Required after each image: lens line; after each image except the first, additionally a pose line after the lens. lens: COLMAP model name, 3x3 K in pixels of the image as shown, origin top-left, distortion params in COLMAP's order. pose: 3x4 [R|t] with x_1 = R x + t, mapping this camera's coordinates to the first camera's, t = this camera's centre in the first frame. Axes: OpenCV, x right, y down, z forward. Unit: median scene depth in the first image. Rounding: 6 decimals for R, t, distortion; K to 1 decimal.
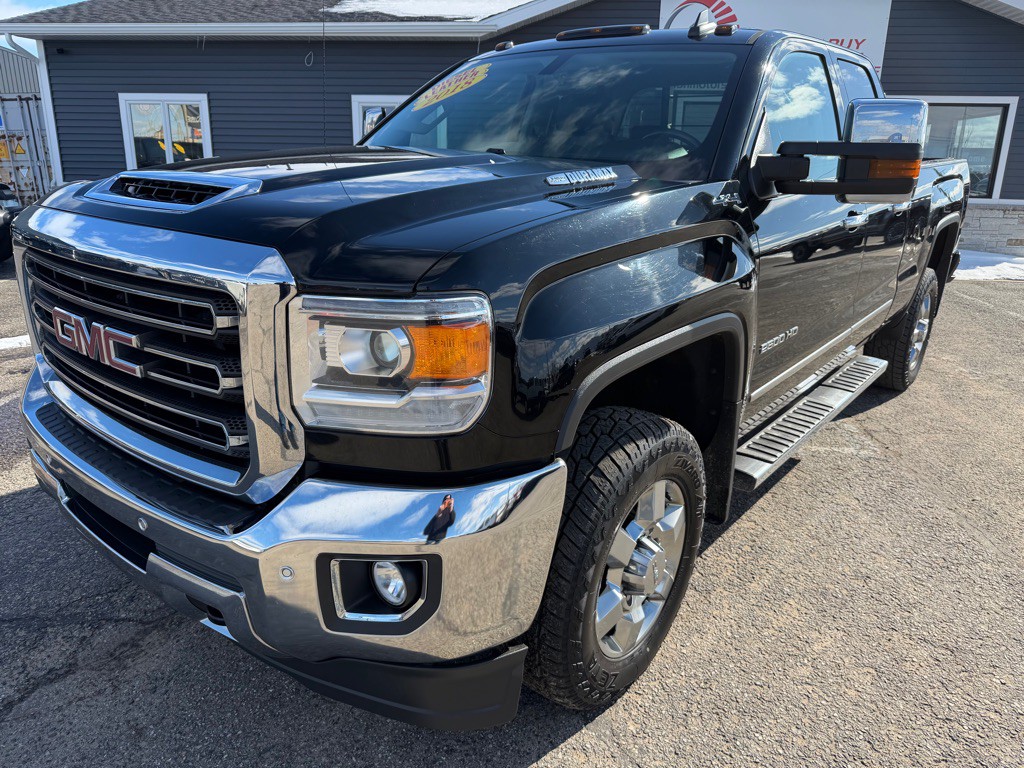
lens RADIAL K [[753.3, 0, 514.0], [0, 753.3, 393.9], [0, 0, 1]] dist [-0.004630, 0.001116]
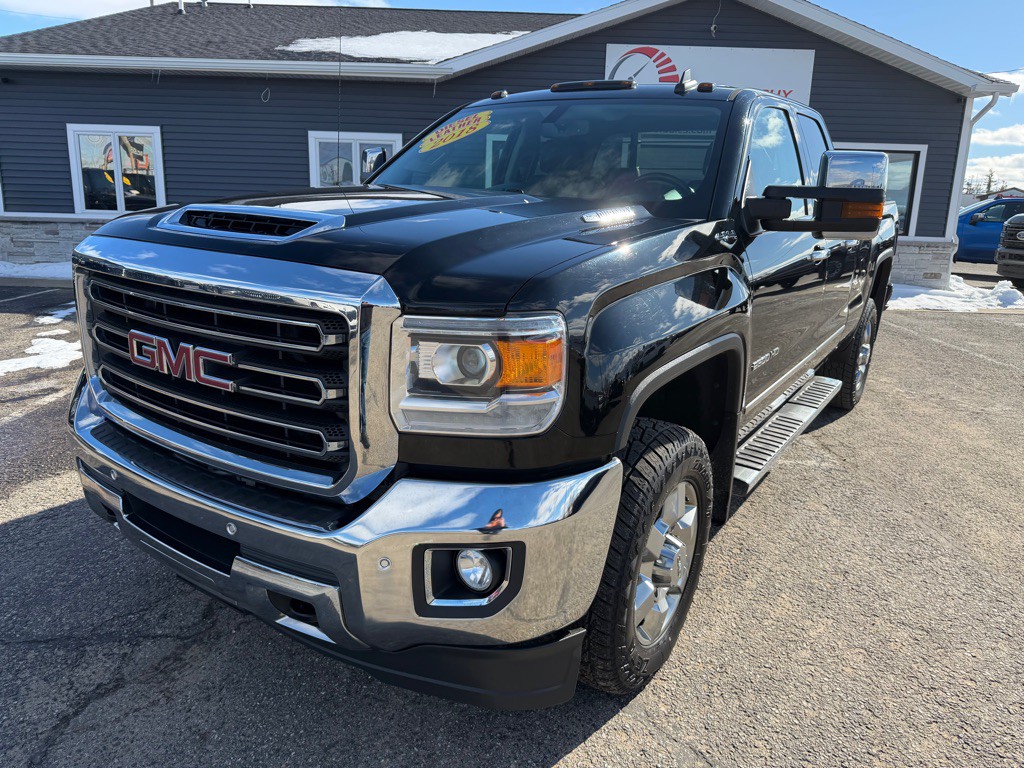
lens RADIAL K [[754.5, 0, 521.5], [0, 754.5, 382.5], [0, 0, 1]] dist [0.002501, -0.003639]
pose [[0.995211, -0.011055, 0.097119, -0.137325], [0.016684, 0.998215, -0.057348, 0.024917], [-0.096312, 0.058694, 0.993619, -0.094284]]
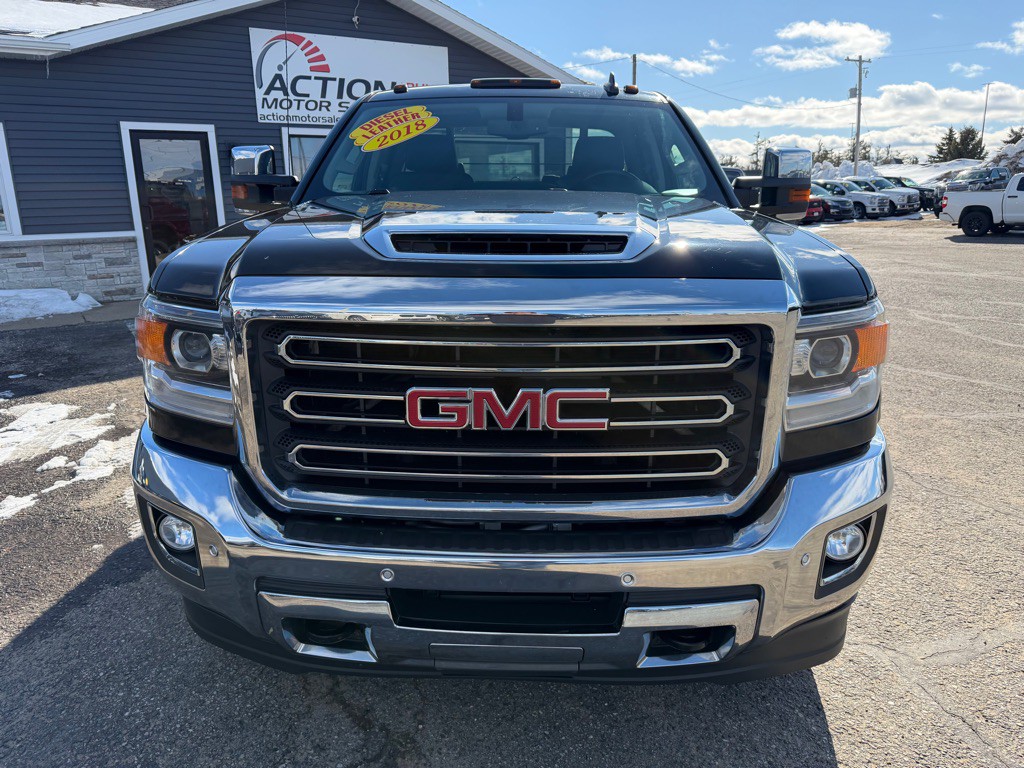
lens RADIAL K [[733.9, 0, 517.5], [0, 733.9, 382.0], [0, 0, 1]] dist [-0.009953, -0.000982]
pose [[0.776586, -0.184801, 0.602297, -0.838466], [0.208653, 0.977502, 0.030892, -0.100247], [-0.594456, 0.101681, 0.797674, 0.226897]]
